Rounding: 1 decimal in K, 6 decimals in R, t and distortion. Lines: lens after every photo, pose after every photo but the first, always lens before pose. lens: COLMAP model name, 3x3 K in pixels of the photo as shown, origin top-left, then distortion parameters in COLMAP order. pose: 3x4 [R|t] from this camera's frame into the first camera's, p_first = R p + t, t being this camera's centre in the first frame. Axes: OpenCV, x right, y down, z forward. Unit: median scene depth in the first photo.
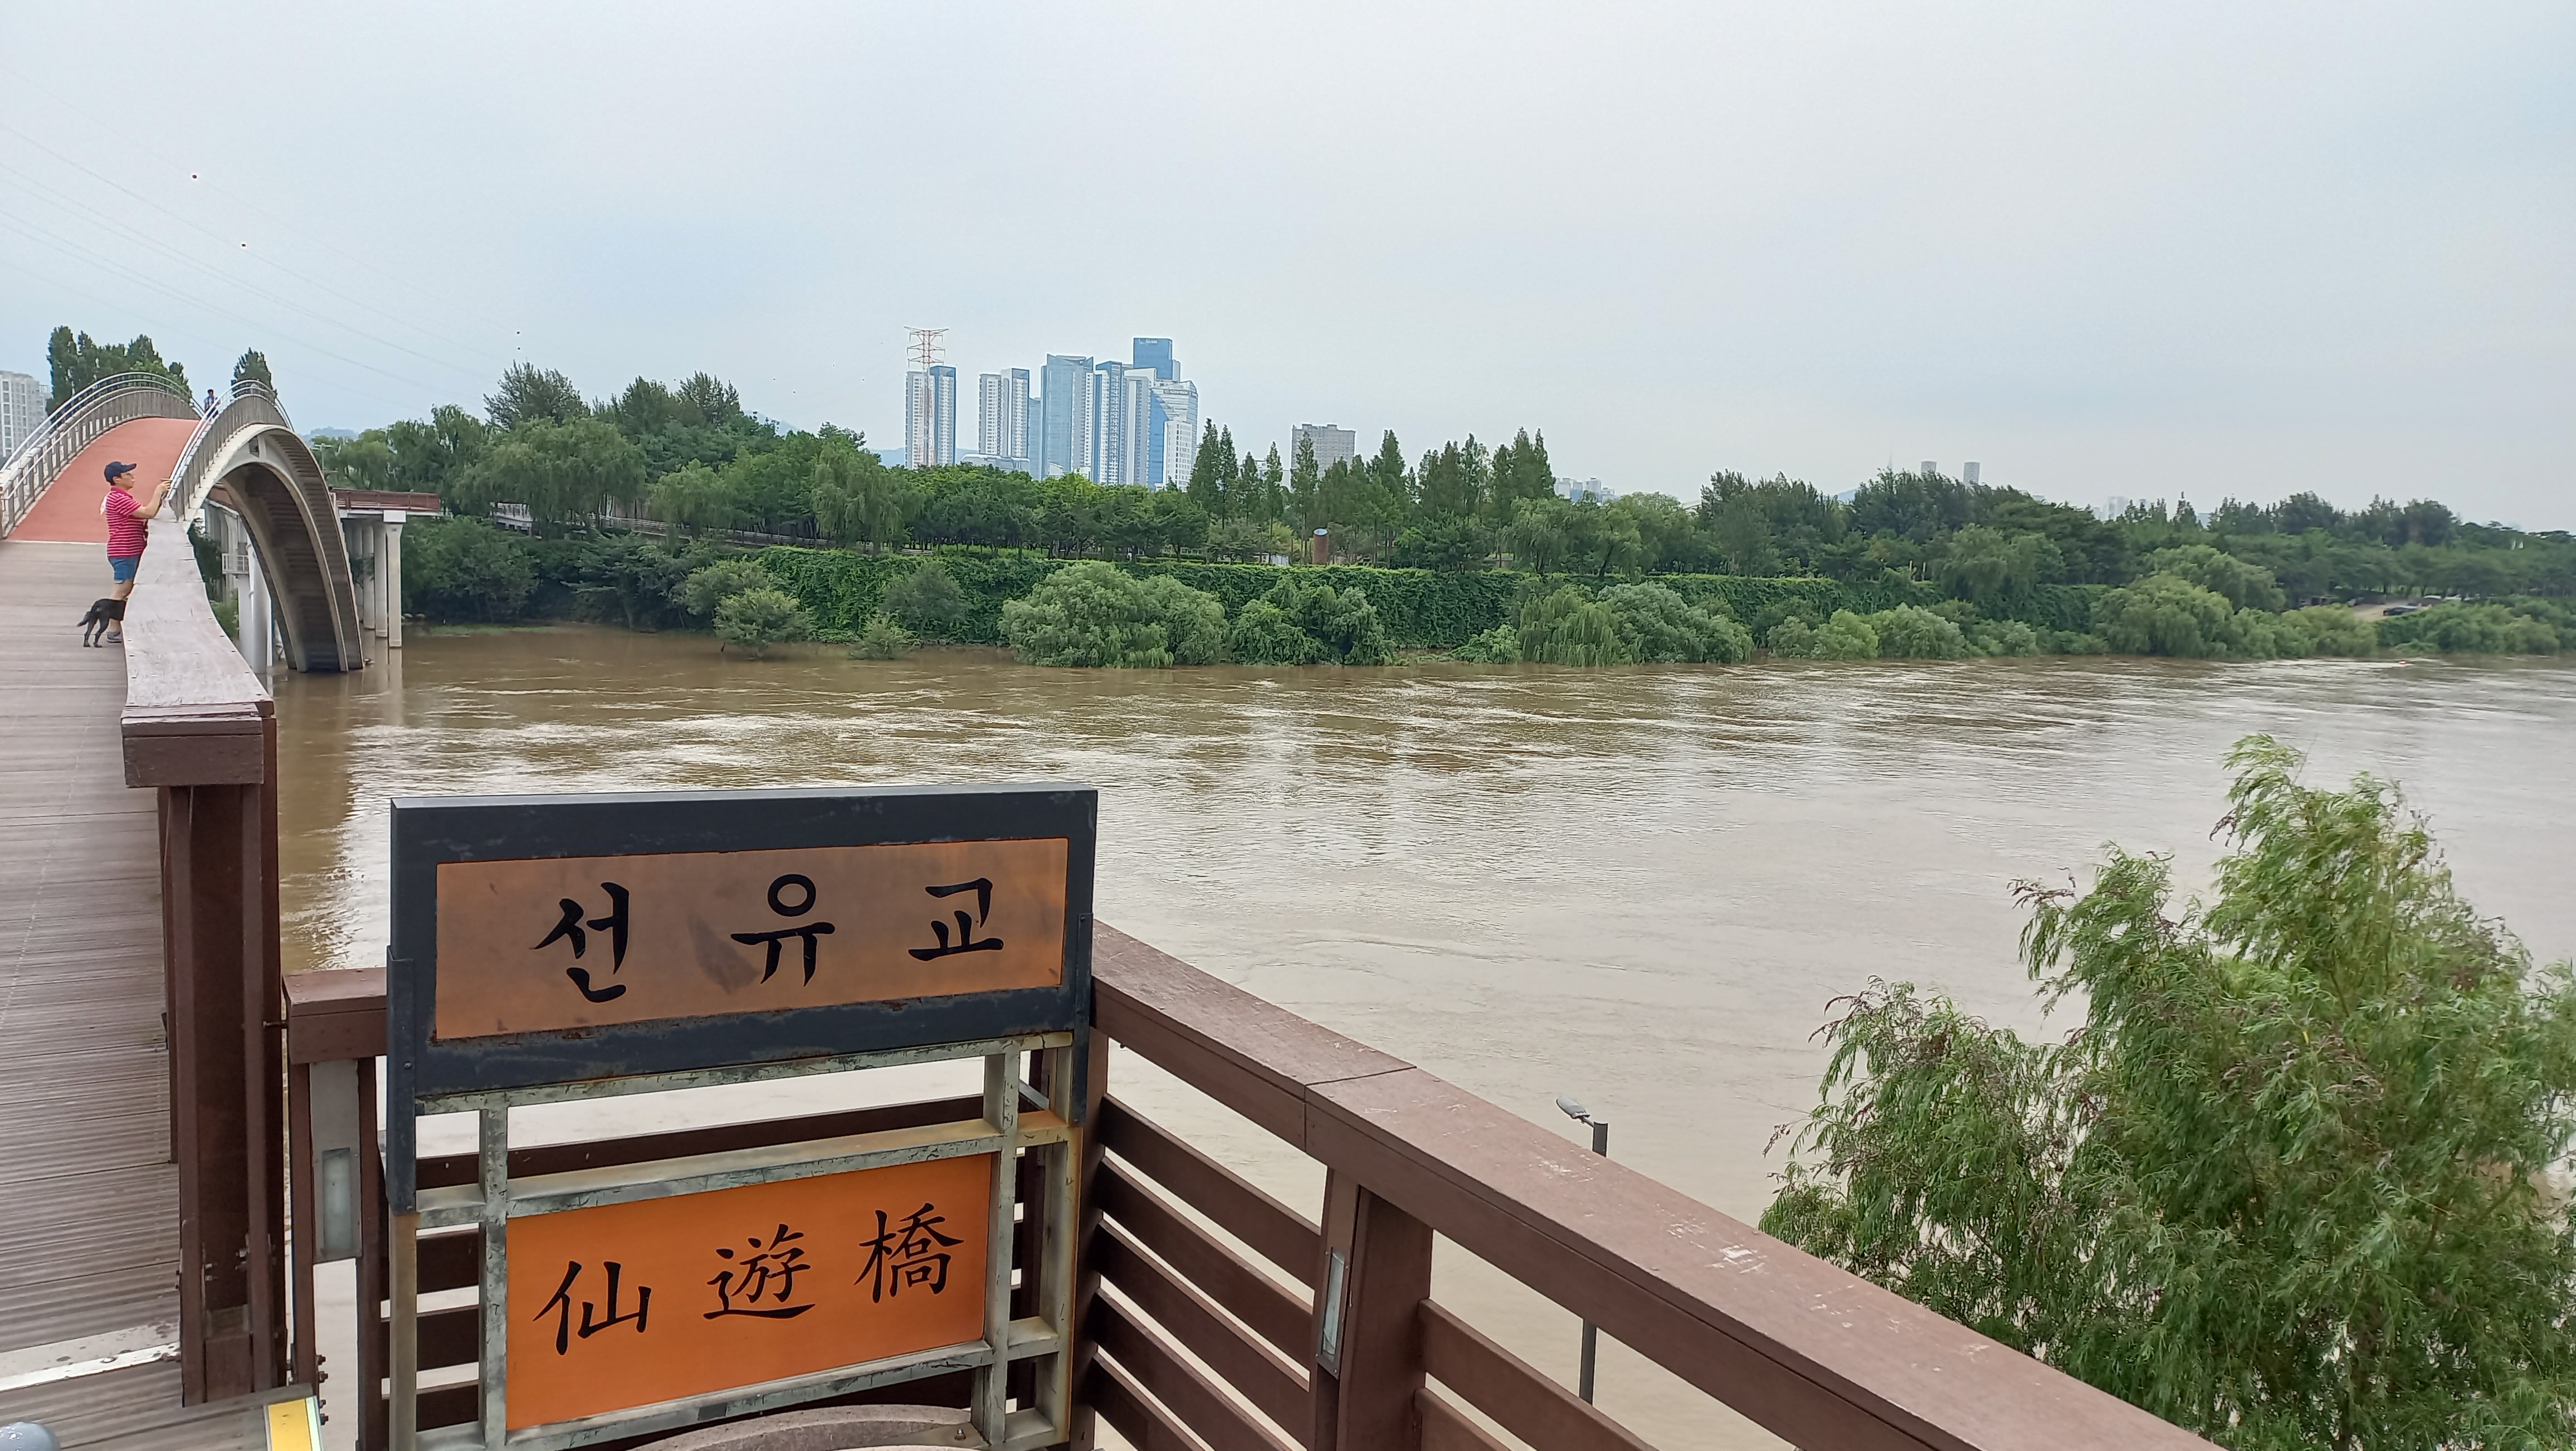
lens RADIAL K [[1812.9, 0, 1288.0], [0, 1812.9, 725.5], [0, 0, 1]] dist [0.071294, -0.088419]
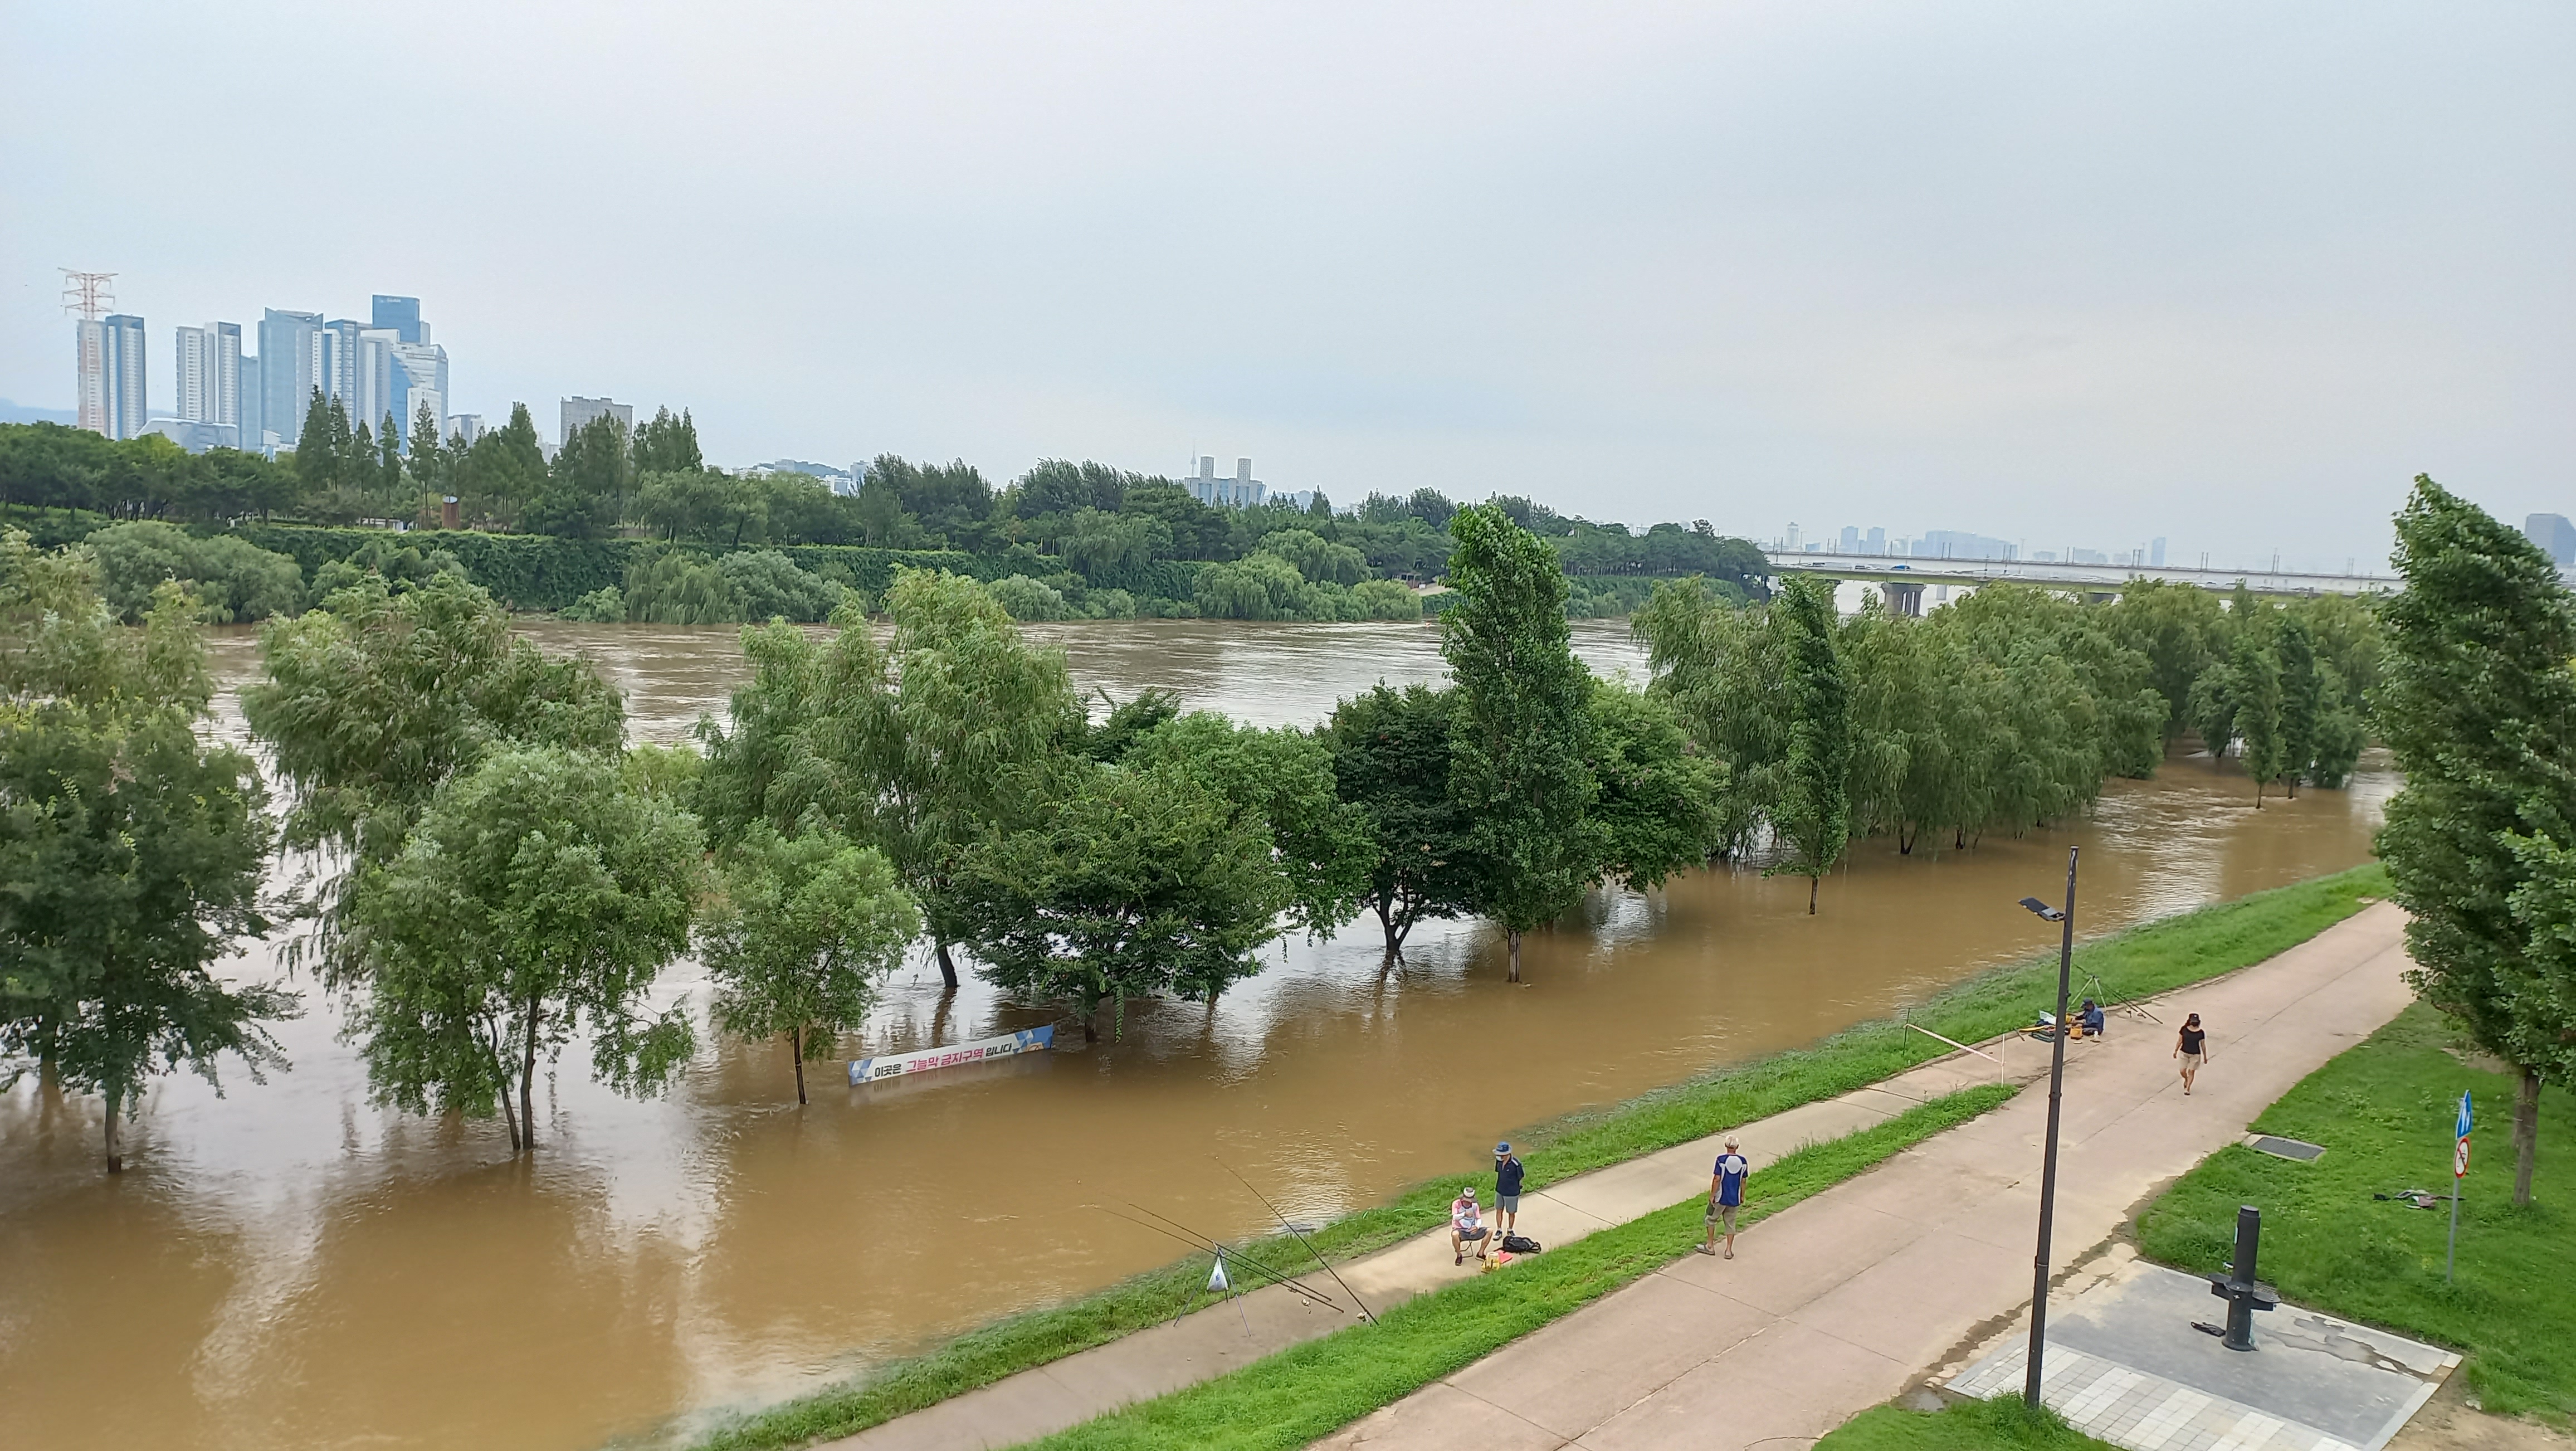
lens RADIAL K [[1812.9, 0, 1288.0], [0, 1812.9, 725.5], [0, 0, 1]] dist [0.071294, -0.088419]
pose [[0.934701, -0.028188, 0.354317, 0.093645], [0.025946, 0.999602, 0.011079, 0.021610], [-0.354488, -0.001162, 0.935060, -0.134126]]
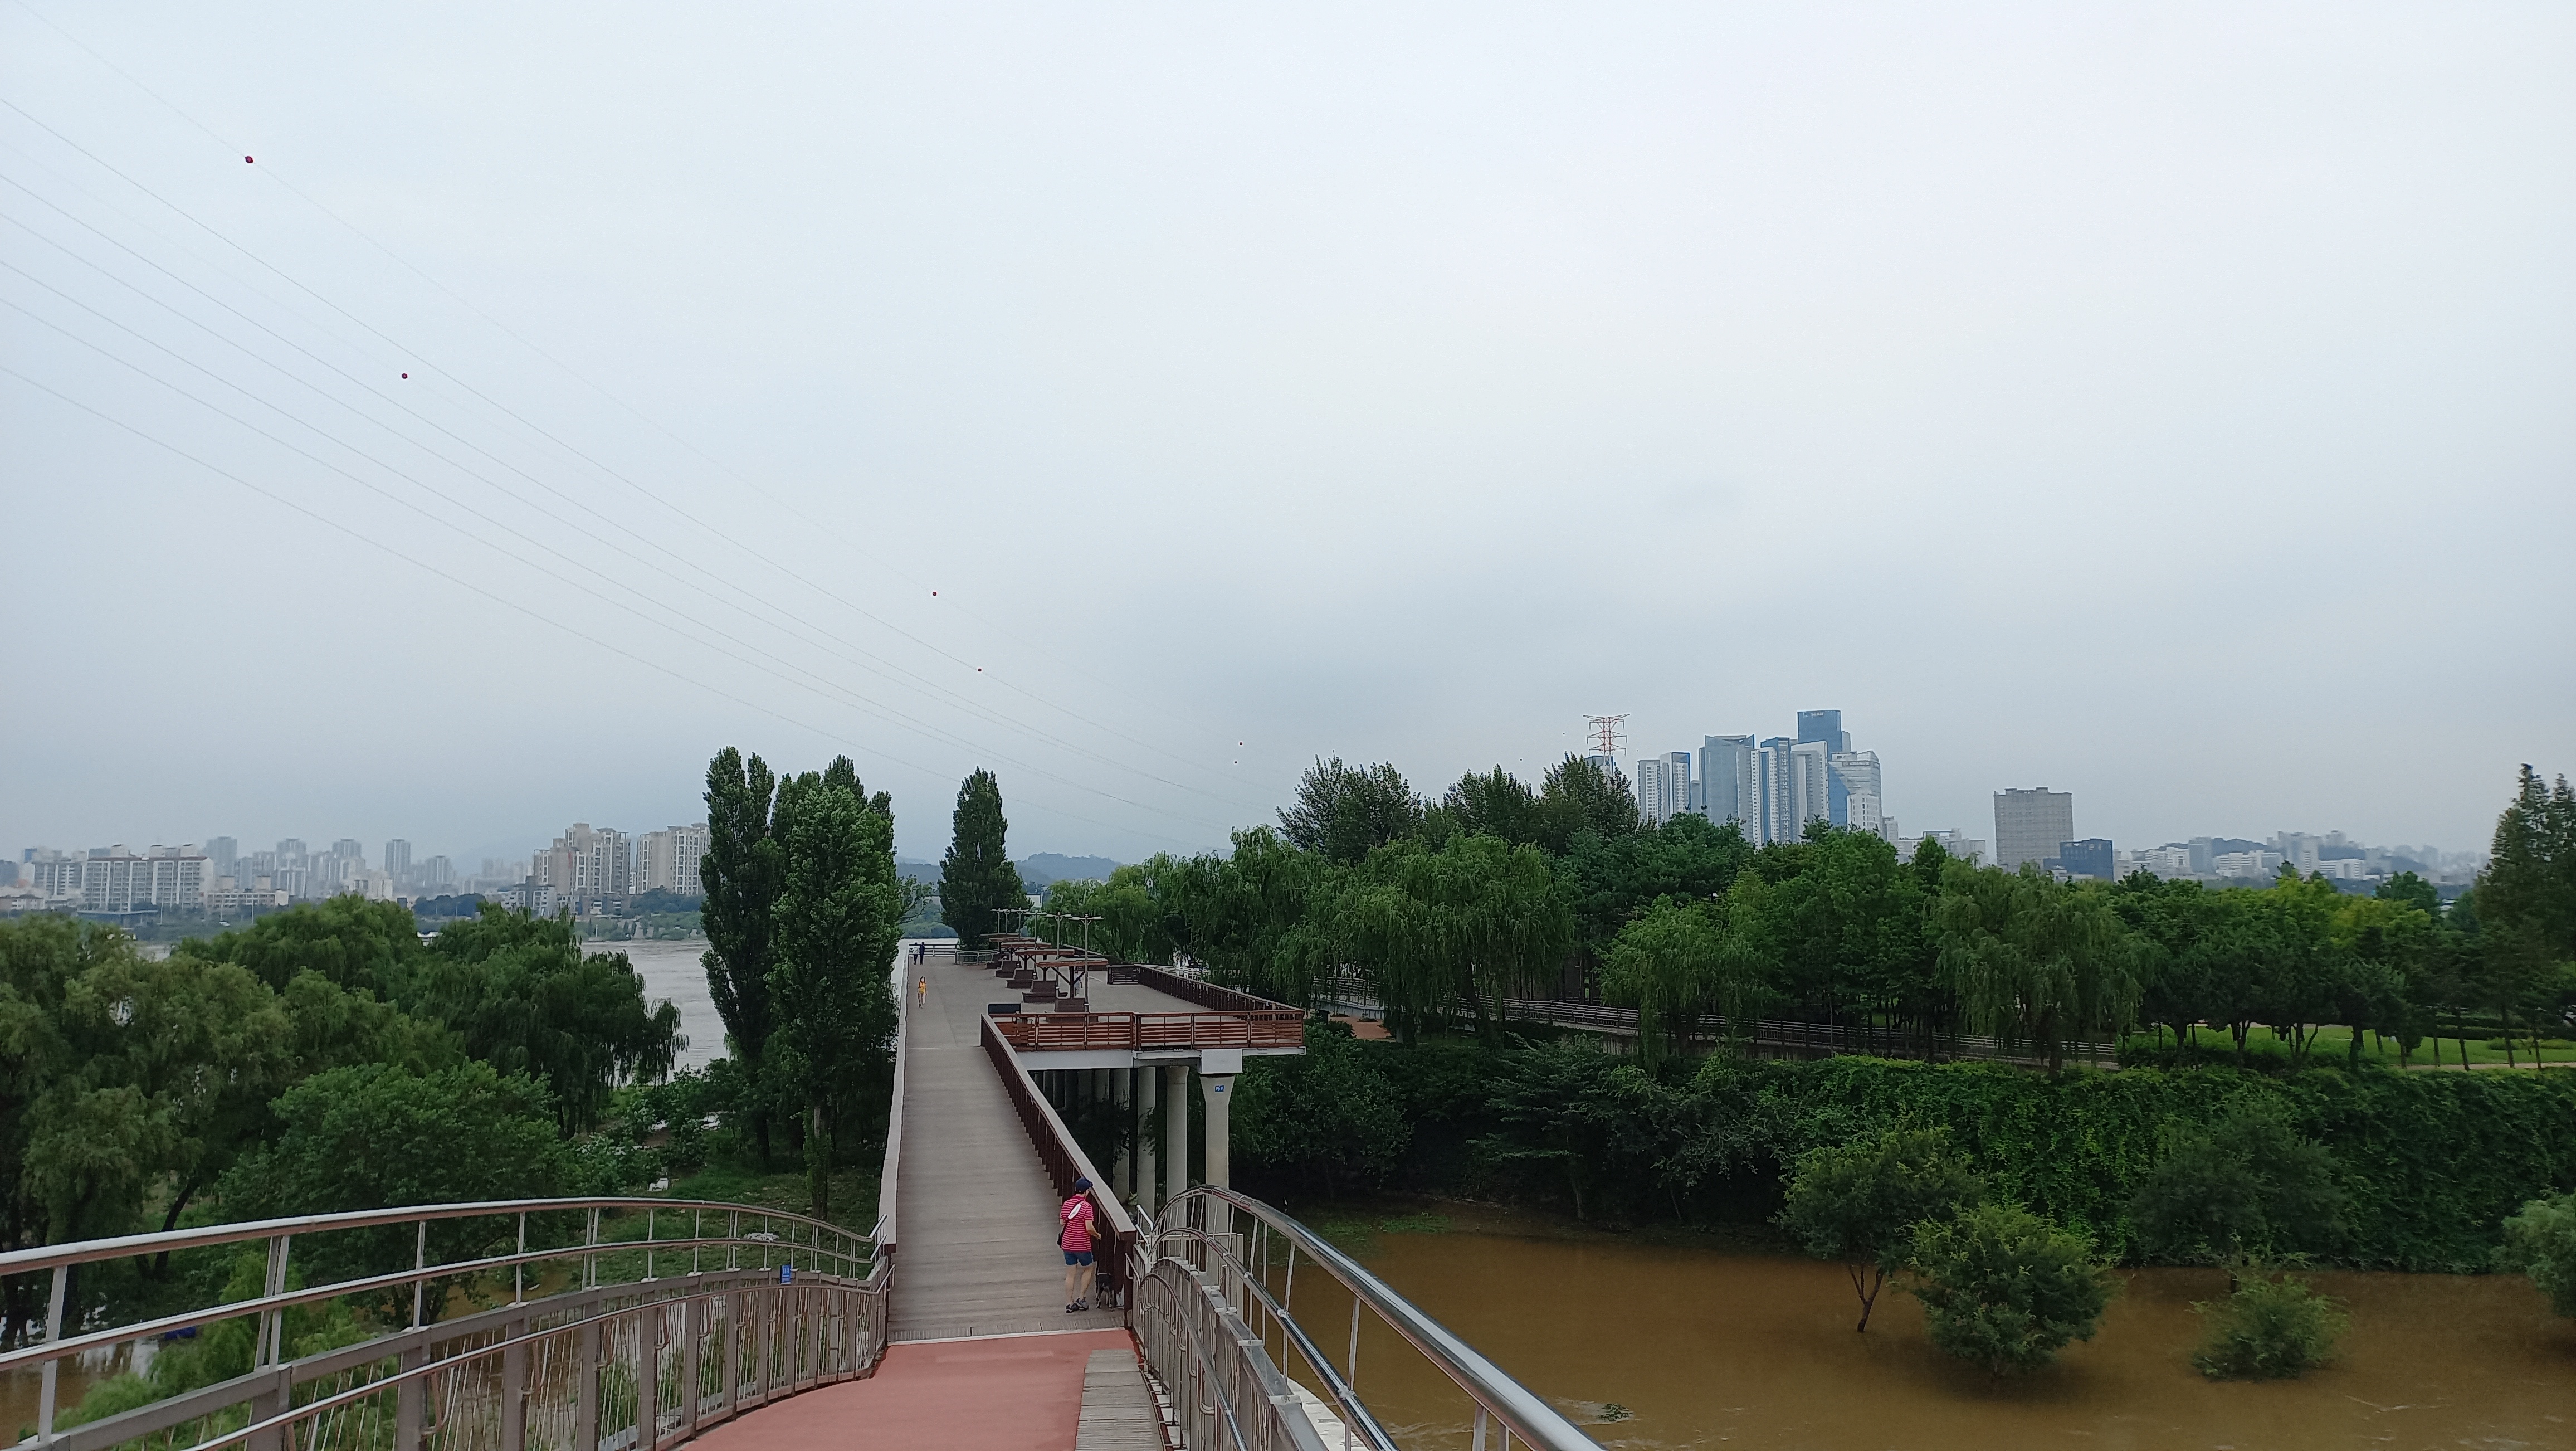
lens RADIAL K [[1812.9, 0, 1288.0], [0, 1812.9, 725.5], [0, 0, 1]] dist [0.071294, -0.088419]
pose [[0.940244, -0.079552, -0.331077, -0.170326], [0.008059, 0.977252, -0.211930, -0.055325], [0.340405, 0.196598, 0.919497, 0.306190]]
